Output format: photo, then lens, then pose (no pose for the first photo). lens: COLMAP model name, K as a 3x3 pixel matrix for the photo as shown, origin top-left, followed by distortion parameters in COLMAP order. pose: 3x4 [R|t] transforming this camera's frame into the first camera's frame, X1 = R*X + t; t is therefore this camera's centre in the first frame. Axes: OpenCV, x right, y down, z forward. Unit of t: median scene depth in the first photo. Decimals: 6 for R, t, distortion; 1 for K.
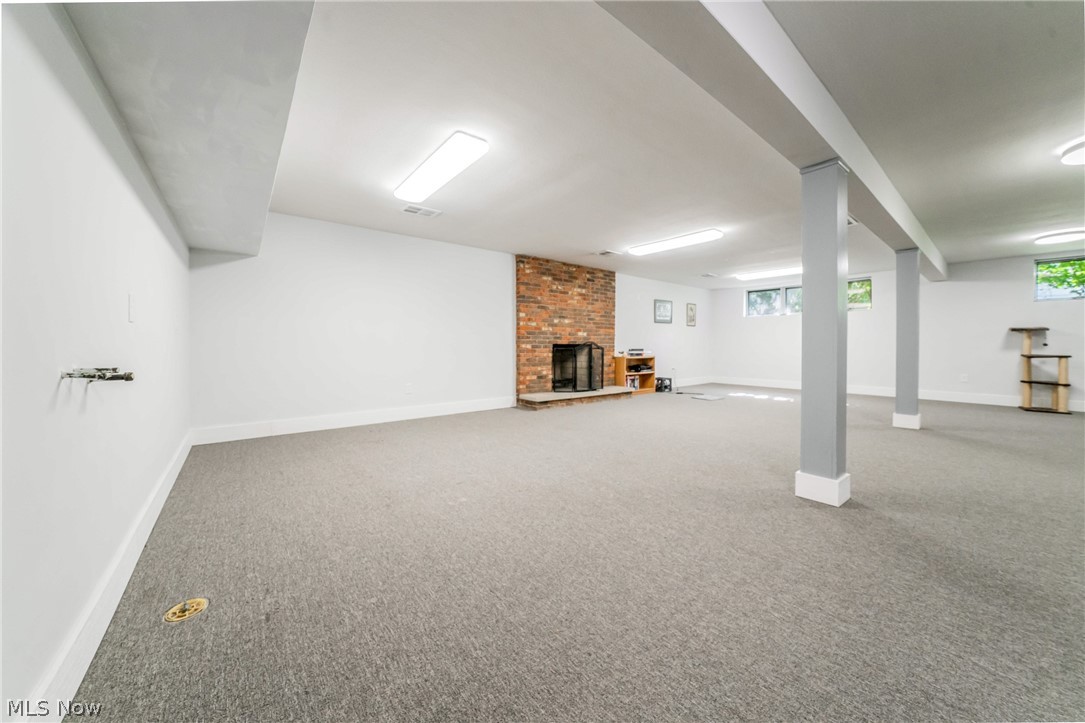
lens RADIAL K [[382.0, 0, 543.0], [0, 382.0, 352.6], [0, 0, 1]] dist [-0.017823, 0.000375]
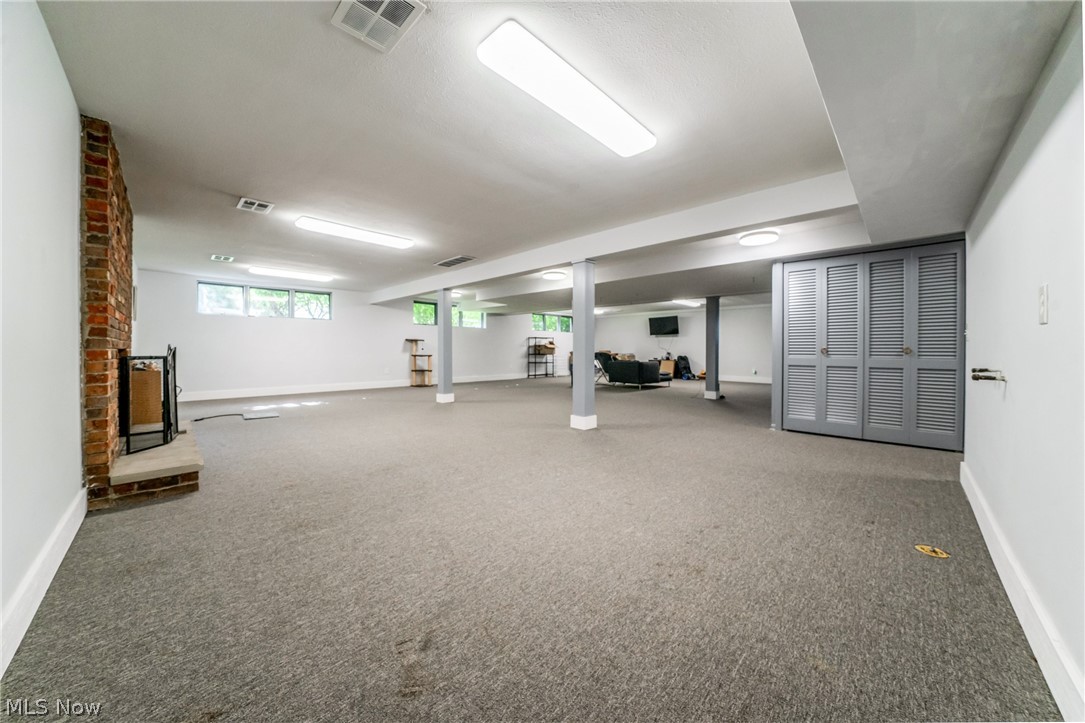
lens RADIAL K [[382.0, 0, 540.2], [0, 382.0, 356.8], [0, 0, 1]] dist [-0.017823, 0.000375]
pose [[-0.123120, -0.021154, 0.992166, -0.475563], [0.019177, 0.999535, 0.023691, -0.014382], [-0.992206, 0.021944, -0.122657, 0.577341]]
